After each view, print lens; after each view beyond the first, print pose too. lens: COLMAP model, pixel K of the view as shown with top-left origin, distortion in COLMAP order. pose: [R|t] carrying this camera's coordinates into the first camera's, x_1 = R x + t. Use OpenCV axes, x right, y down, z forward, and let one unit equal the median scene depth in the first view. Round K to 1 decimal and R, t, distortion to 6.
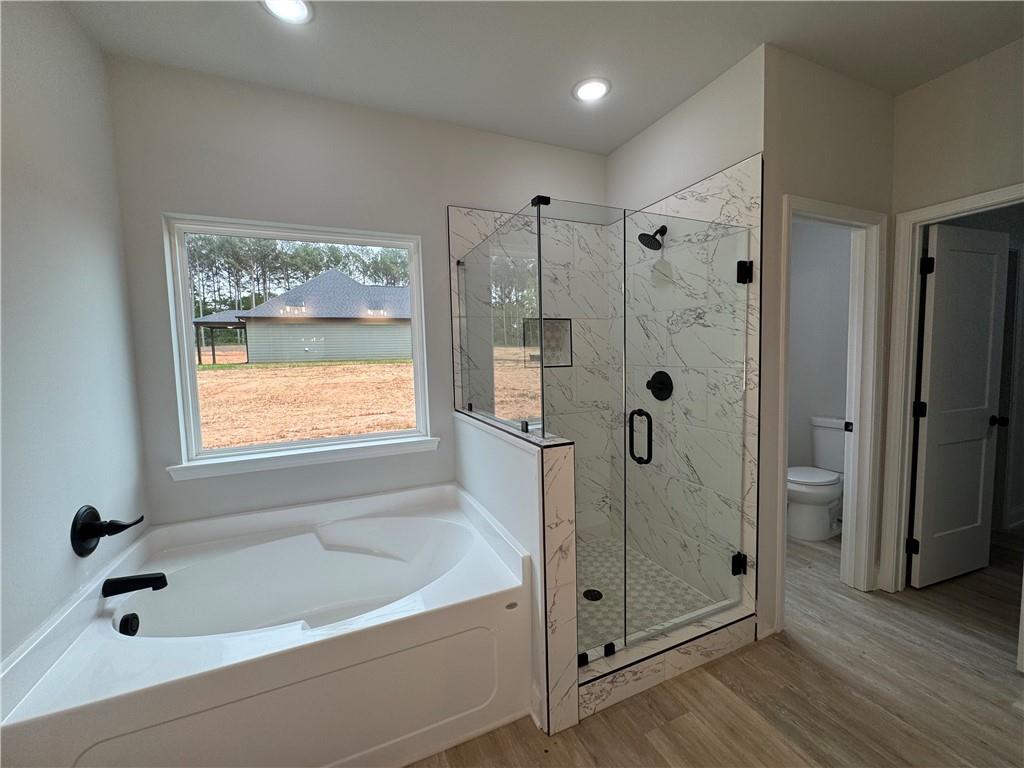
lens RADIAL K [[409.4, 0, 510.8], [0, 409.4, 385.2], [0, 0, 1]] dist [-0.003240, 0.000327]
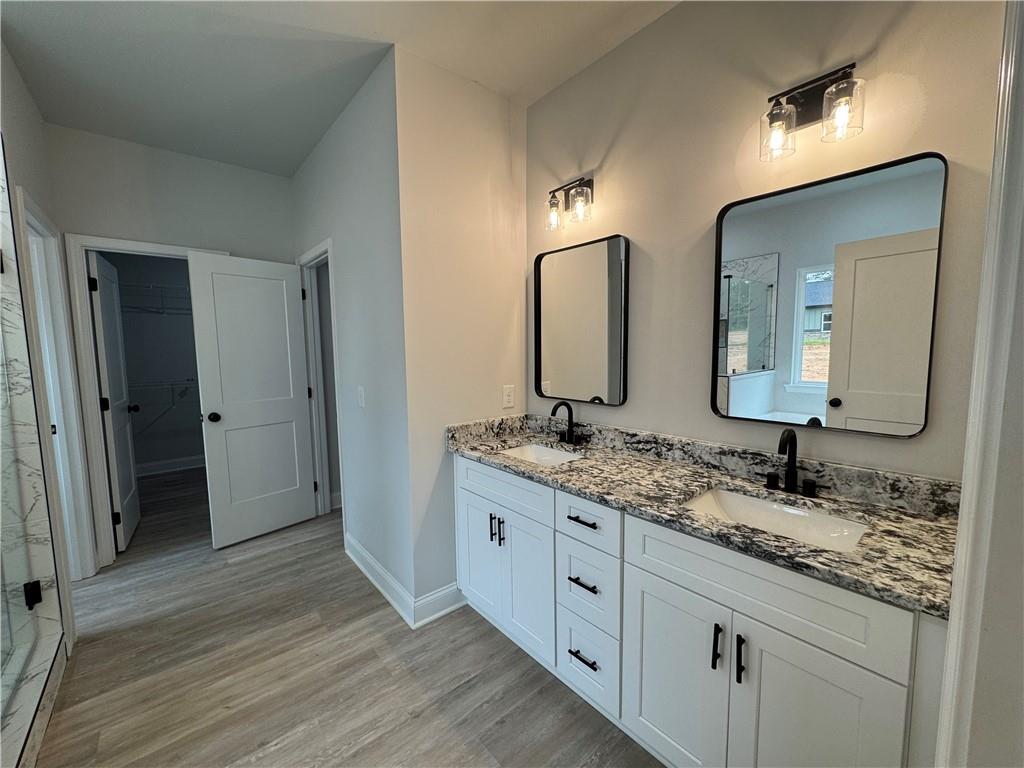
lens RADIAL K [[409.4, 0, 510.8], [0, 409.4, 385.2], [0, 0, 1]] dist [-0.003240, 0.000327]
pose [[-0.290454, -0.054125, 0.955357, -0.558170], [0.089172, 0.992523, 0.083341, 0.010976], [-0.952725, 0.109398, -0.283456, 0.226364]]
